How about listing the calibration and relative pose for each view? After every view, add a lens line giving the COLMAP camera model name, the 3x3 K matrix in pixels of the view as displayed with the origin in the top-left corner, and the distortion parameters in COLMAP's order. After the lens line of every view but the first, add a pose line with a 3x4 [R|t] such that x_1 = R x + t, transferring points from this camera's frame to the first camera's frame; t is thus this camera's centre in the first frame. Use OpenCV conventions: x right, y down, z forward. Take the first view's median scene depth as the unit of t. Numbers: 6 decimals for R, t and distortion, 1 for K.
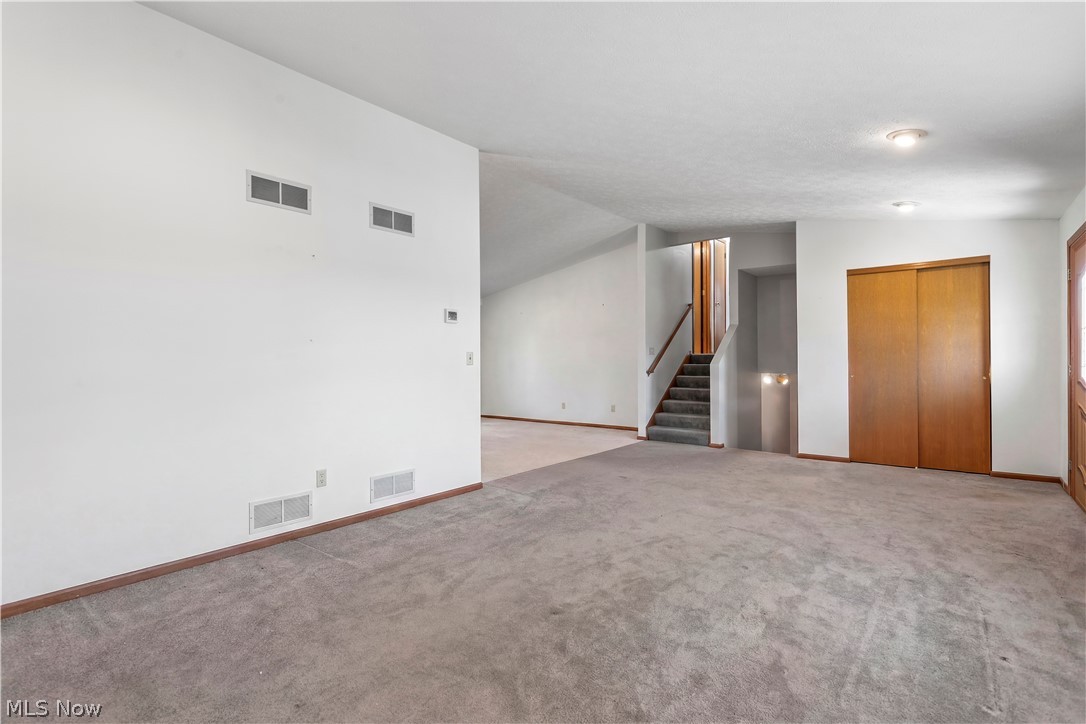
lens RADIAL K [[526.3, 0, 541.0], [0, 526.3, 360.7], [0, 0, 1]] dist [0.018297, 0.000452]
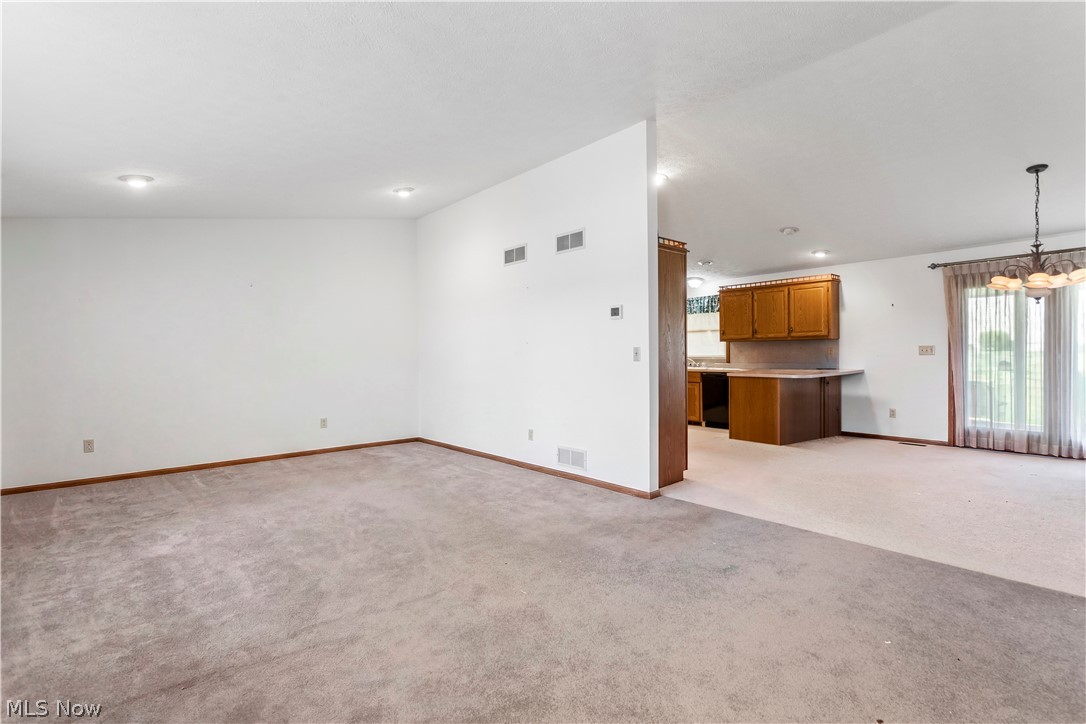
lens RADIAL K [[526.3, 0, 544.8], [0, 526.3, 357.7], [0, 0, 1]] dist [0.018297, 0.000452]
pose [[-0.173127, 0.010954, -0.984839, 0.952917], [0.006618, 0.999929, 0.009959, -0.009316], [0.984877, -0.004794, -0.173187, 1.172531]]
